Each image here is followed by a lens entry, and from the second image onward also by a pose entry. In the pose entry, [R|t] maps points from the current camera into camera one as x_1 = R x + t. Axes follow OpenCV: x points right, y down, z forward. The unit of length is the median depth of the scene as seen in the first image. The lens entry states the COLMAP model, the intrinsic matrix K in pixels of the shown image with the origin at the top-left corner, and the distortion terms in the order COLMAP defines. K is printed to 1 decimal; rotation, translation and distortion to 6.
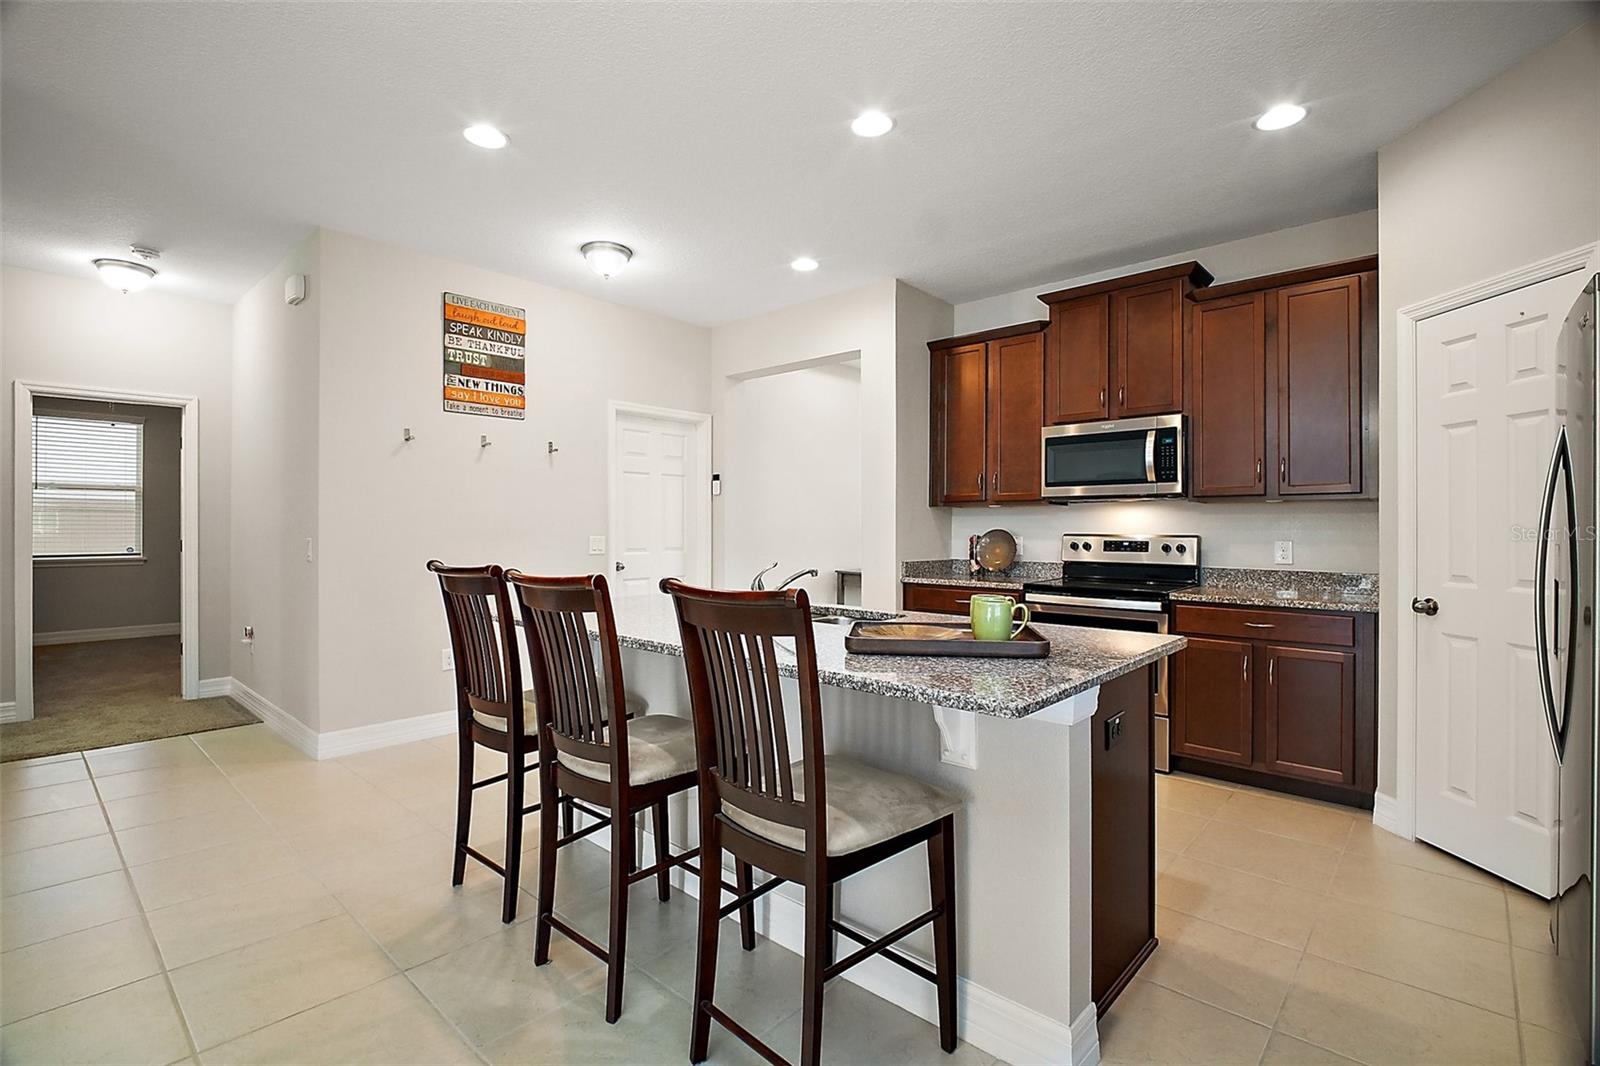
lens RADIAL K [[723.8, 0, 794.6], [0, 723.8, 529.7], [0, 0, 1]] dist [-0.002173, -0.000442]
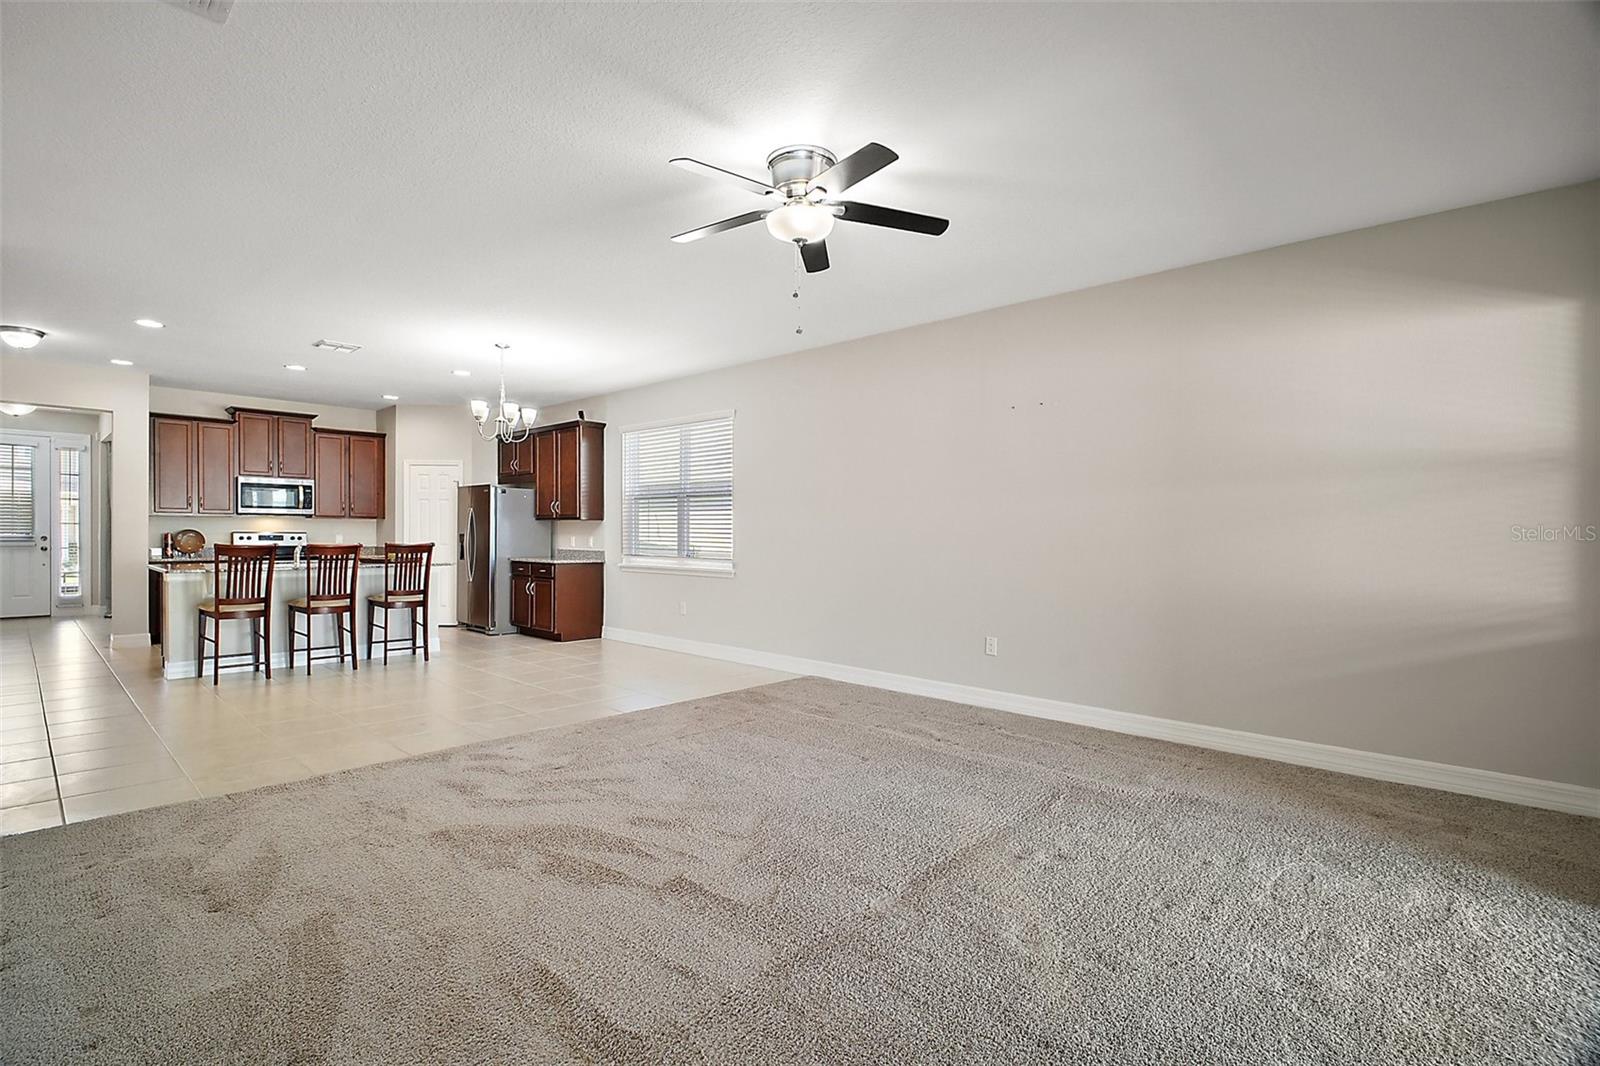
lens RADIAL K [[740.9, 0, 800.0], [0, 740.9, 533.0], [0, 0, 1]] dist [-0.003086, -0.001068]
pose [[0.004836, -0.002765, 0.999984, -1.628846], [-0.003693, 0.999989, 0.002783, -0.001542], [-0.999981, -0.003707, 0.004826, -0.512028]]
